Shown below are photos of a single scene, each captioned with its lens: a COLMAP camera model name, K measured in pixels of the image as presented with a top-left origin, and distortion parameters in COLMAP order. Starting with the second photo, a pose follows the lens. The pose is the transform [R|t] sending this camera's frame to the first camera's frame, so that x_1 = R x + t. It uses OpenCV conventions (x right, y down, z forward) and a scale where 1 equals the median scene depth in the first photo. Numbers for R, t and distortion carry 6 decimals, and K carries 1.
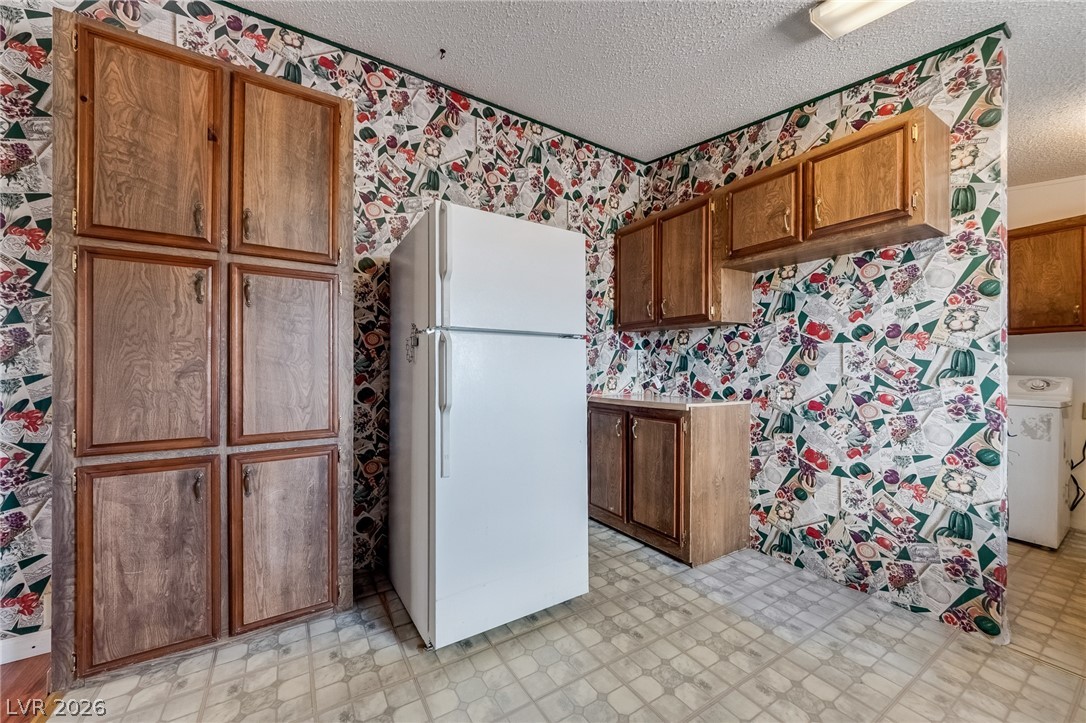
lens RADIAL K [[420.7, 0, 540.0], [0, 420.7, 358.8], [0, 0, 1]] dist [-0.000287, 0.000125]
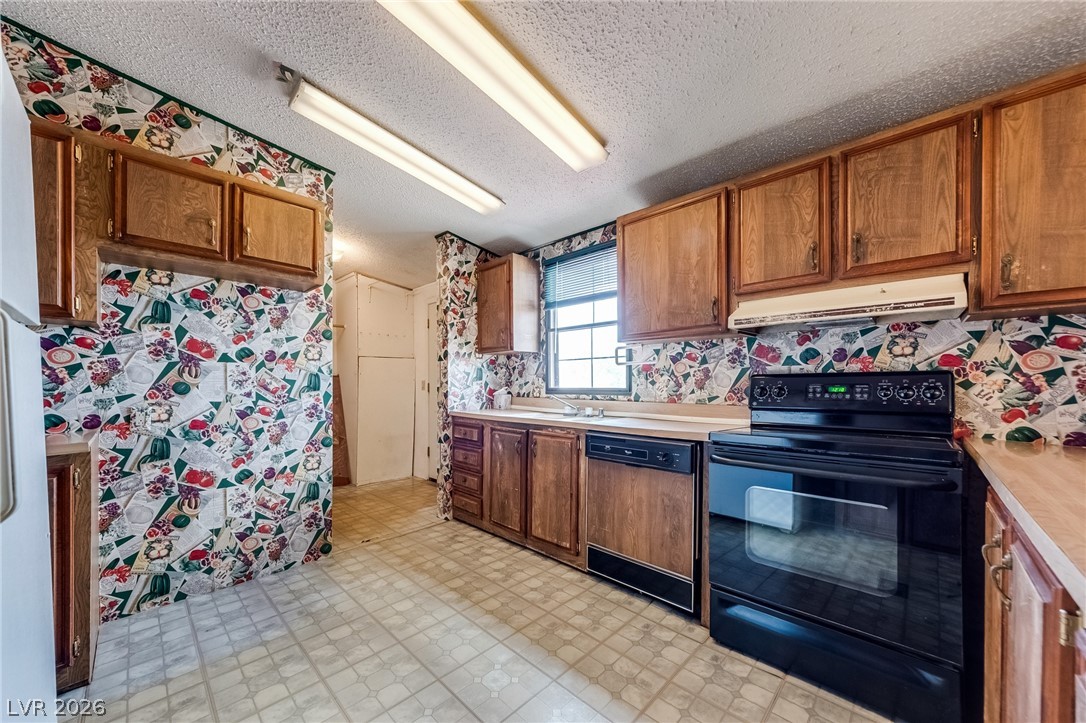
lens RADIAL K [[391.7, 0, 539.7], [0, 391.7, 378.4], [0, 0, 1]] dist [0.000151, -0.000058]
pose [[-0.245381, 0.007907, 0.969394, -0.455601], [-0.020534, 0.999700, -0.013352, -0.000345], [-0.969209, -0.023182, -0.245145, 0.488099]]
